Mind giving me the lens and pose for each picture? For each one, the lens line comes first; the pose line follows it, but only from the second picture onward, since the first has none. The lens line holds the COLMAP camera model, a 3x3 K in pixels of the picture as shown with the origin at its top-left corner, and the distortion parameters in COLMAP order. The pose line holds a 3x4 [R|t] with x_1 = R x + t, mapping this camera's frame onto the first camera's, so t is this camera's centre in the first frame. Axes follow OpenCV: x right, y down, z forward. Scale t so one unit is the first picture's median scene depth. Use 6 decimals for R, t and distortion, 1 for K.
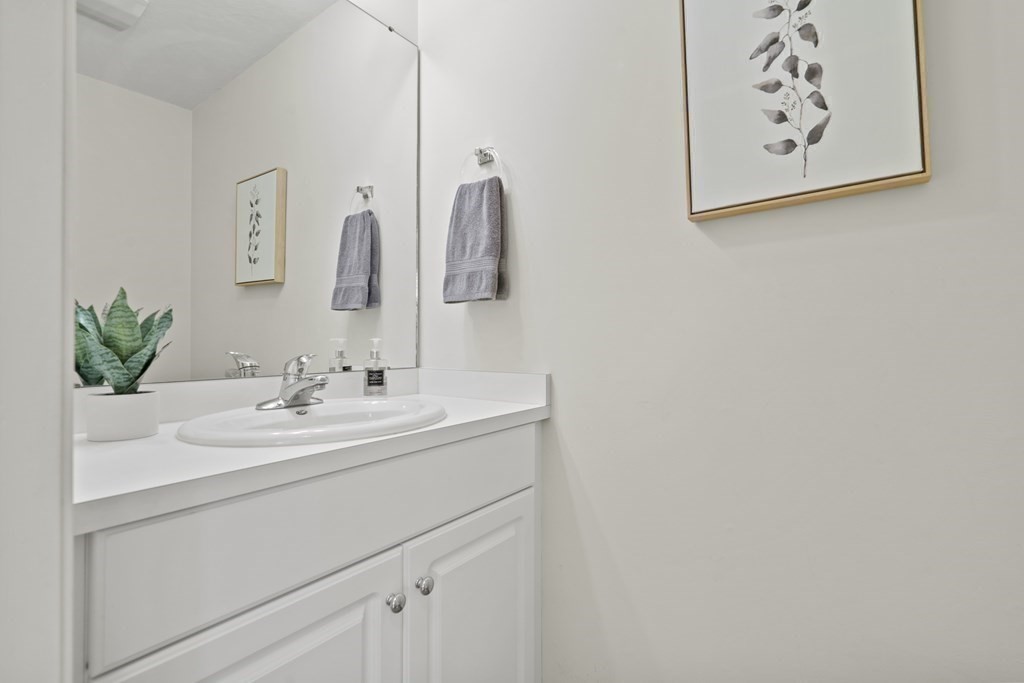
lens RADIAL K [[464.9, 0, 515.7], [0, 464.9, 335.8], [0, 0, 1]] dist [-0.005574, 0.002102]
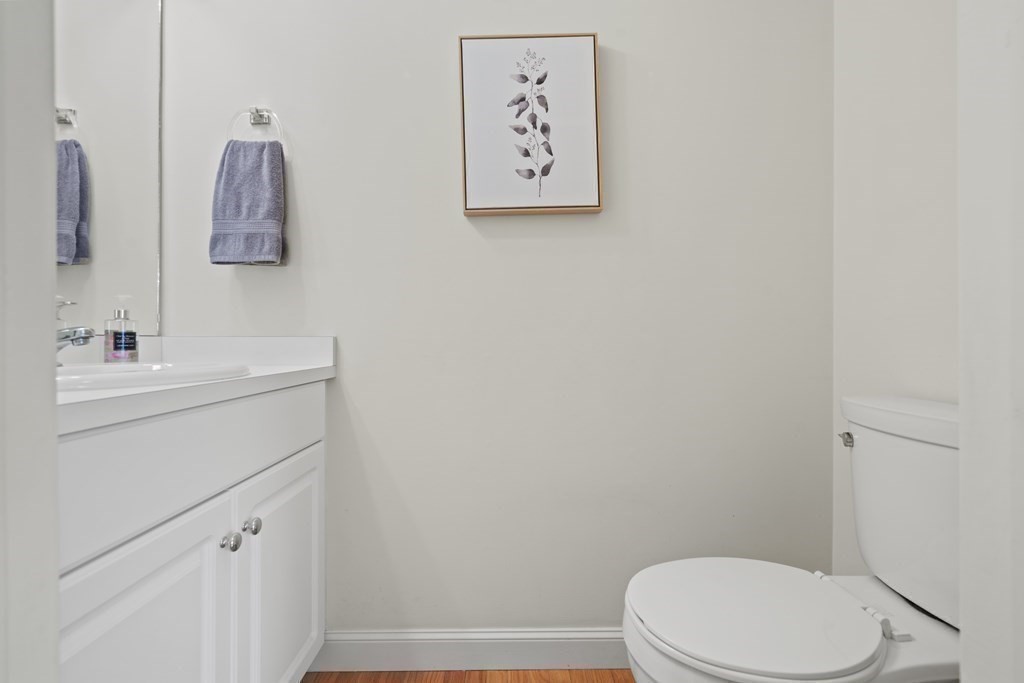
lens RADIAL K [[464.9, 0, 503.3], [0, 464.9, 342.7], [0, 0, 1]] dist [-0.005574, 0.002102]
pose [[0.806997, 0.001116, 0.590554, -0.248738], [-0.008919, 0.999907, 0.010299, 0.080495], [-0.590488, -0.013578, 0.806932, -0.106359]]
